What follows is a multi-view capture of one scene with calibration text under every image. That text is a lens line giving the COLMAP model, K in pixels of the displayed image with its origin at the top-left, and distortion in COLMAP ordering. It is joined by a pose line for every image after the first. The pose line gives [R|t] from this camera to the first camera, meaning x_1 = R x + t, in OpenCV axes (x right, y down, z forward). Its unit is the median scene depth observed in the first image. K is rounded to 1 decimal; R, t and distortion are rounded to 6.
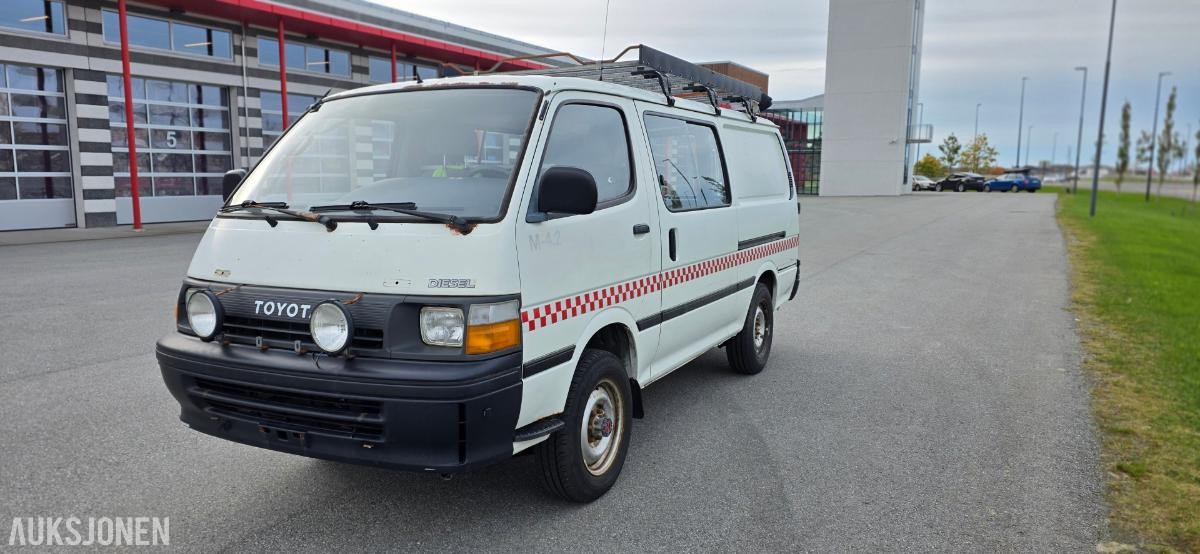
lens RADIAL K [[795.8, 0, 600.0], [0, 795.8, 277.0], [0, 0, 1]] dist [0.081315, -0.085189]
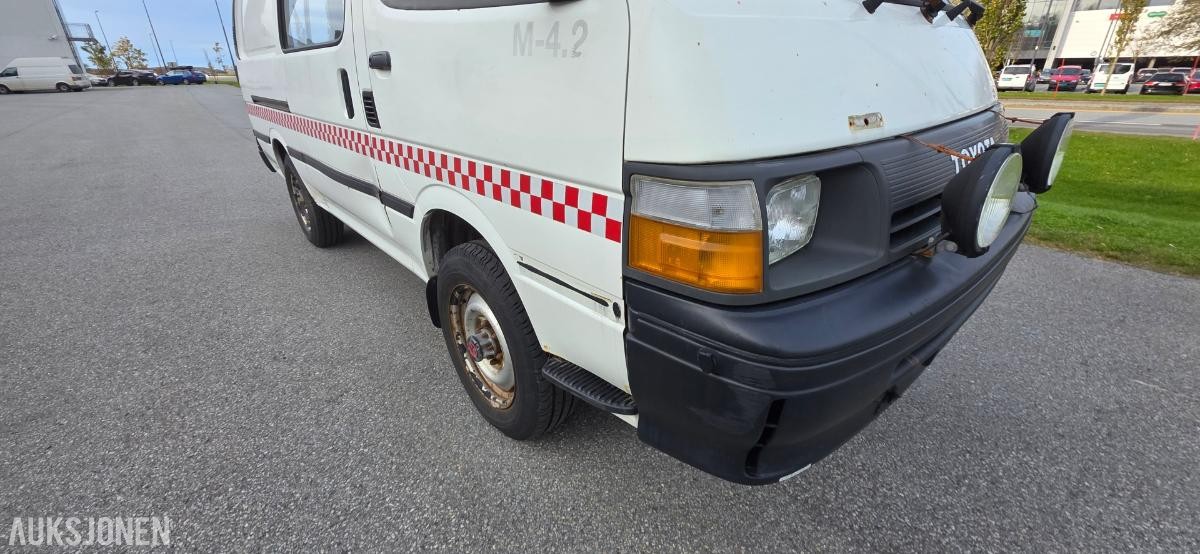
lens RADIAL K [[484.0, 0, 600.7], [0, 484.0, 271.9], [0, 0, 1]] dist [0.002870, -0.000112]
pose [[0.363830, -0.368915, 0.855295, -0.892590], [0.133271, 0.929395, 0.344185, -0.044782], [-0.921882, -0.011239, 0.387308, 1.183485]]
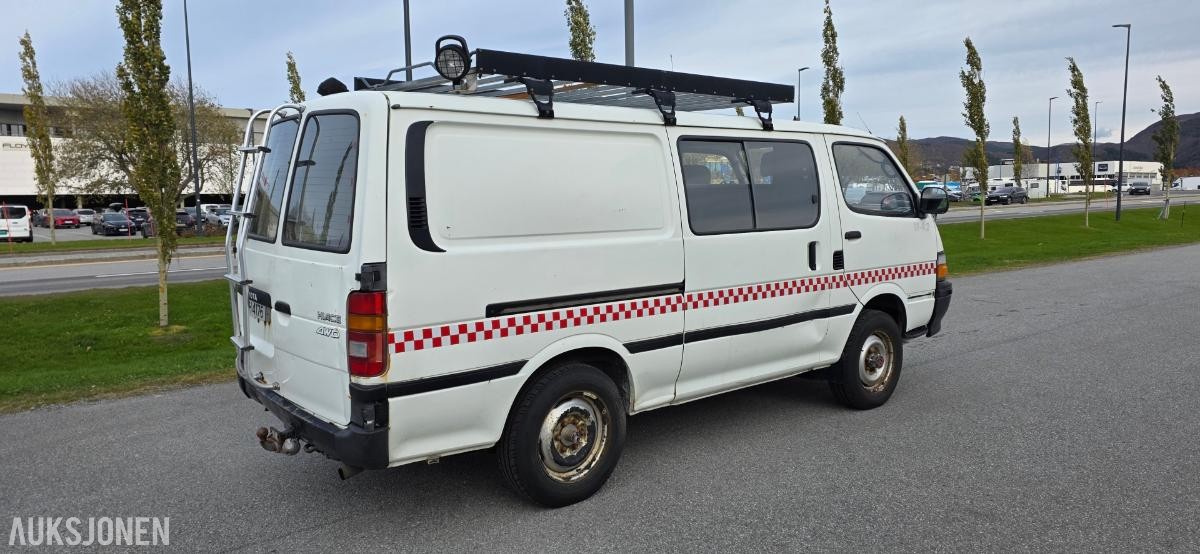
lens RADIAL K [[802.8, 0, 605.2], [0, 802.8, 269.2], [0, 0, 1]] dist [0.090390, -0.088202]
pose [[-0.921746, -0.025098, 0.386982, -0.641353], [0.061315, 0.975919, 0.209340, -0.445306], [-0.382917, 0.216686, -0.898010, 3.452372]]
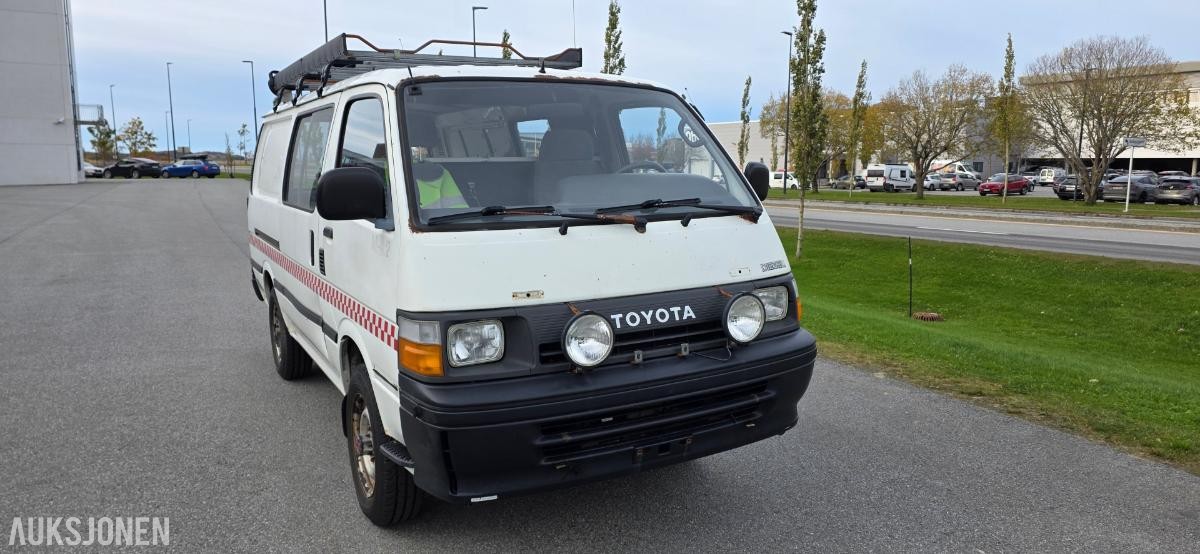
lens RADIAL K [[802.8, 0, 605.2], [0, 802.8, 269.2], [0, 0, 1]] dist [0.090390, -0.088202]
pose [[0.549957, -0.114119, 0.827360, -1.265051], [0.108529, 0.991987, 0.064685, -0.086794], [-0.828112, 0.054219, 0.557935, 0.546697]]
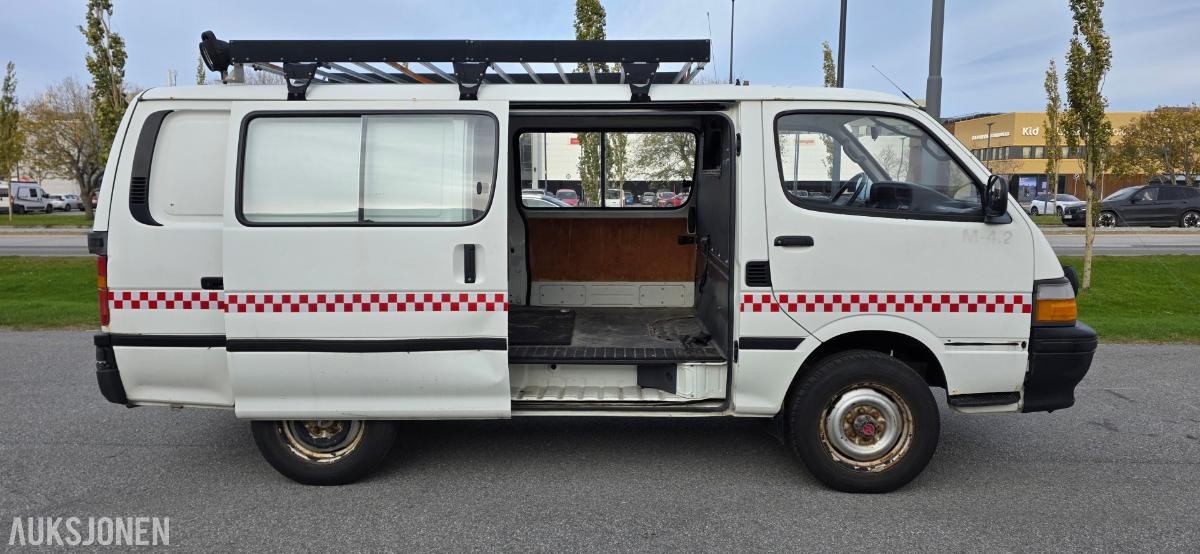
lens RADIAL K [[631.2, 0, 600.0], [0, 631.2, 228.3], [0, 0, 1]] dist [0.012635, 0.000001]
pose [[-0.437309, -0.068778, 0.896677, -1.207336], [0.111813, 0.985176, 0.130098, -0.290770], [-0.892333, 0.157153, -0.423136, 2.295673]]
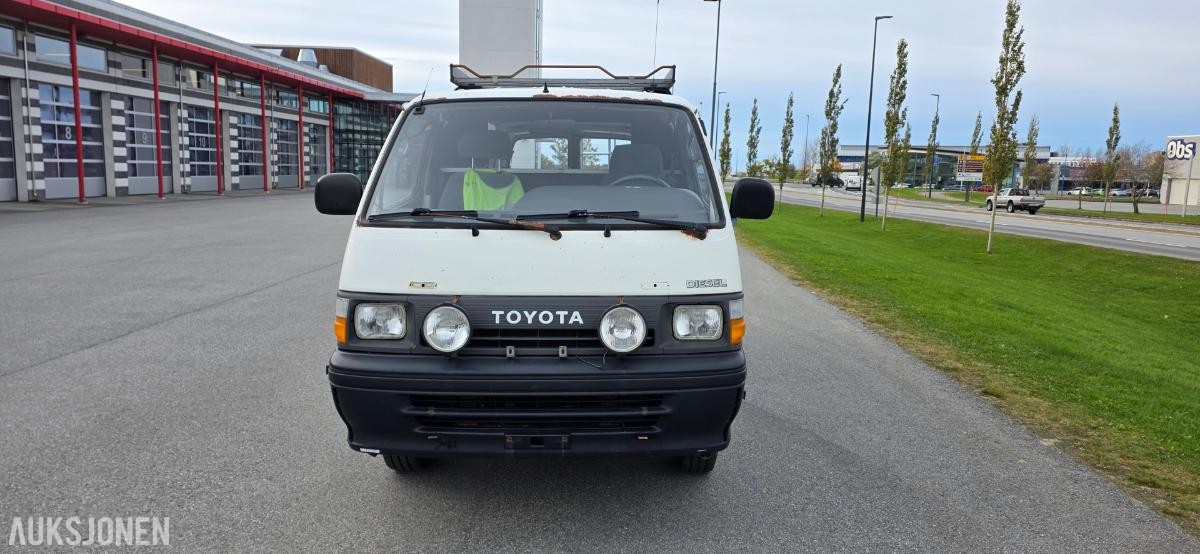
lens RADIAL K [[802.8, 0, 605.2], [0, 802.8, 269.2], [0, 0, 1]] dist [0.090390, -0.088202]
pose [[0.883521, -0.039155, 0.466752, -0.830804], [0.038461, 0.999199, 0.011016, -0.029768], [-0.466810, 0.008219, 0.884320, 0.063382]]
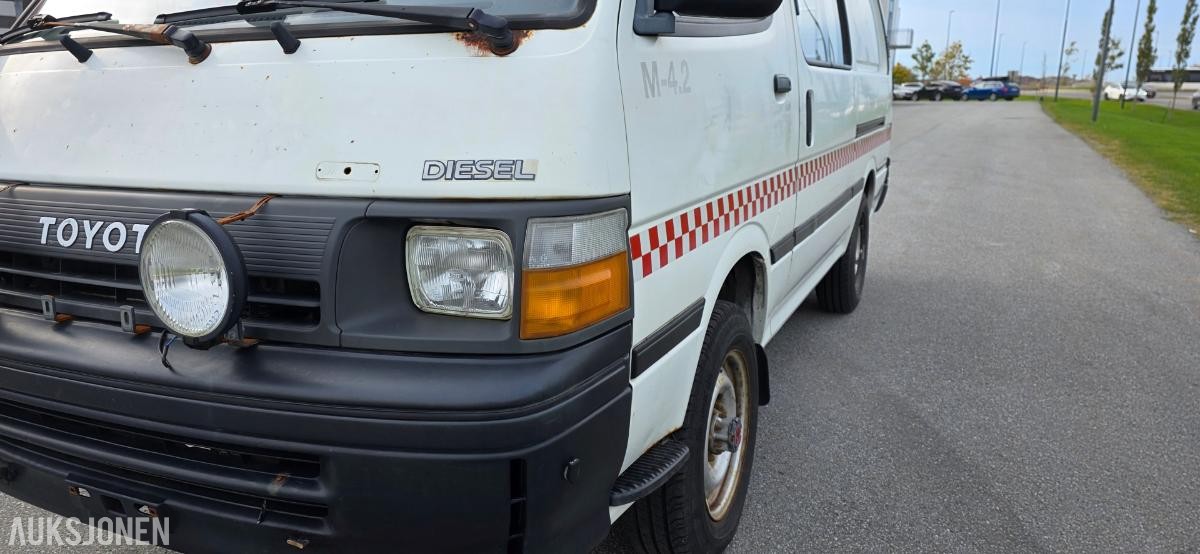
lens RADIAL K [[795.8, 0, 600.0], [0, 795.8, 277.0], [0, 0, 1]] dist [0.081315, -0.085189]
pose [[0.999018, -0.014626, 0.041826, -0.138470], [0.010213, 0.994542, 0.103831, 0.020672], [-0.043116, -0.103302, 0.993715, 0.565453]]
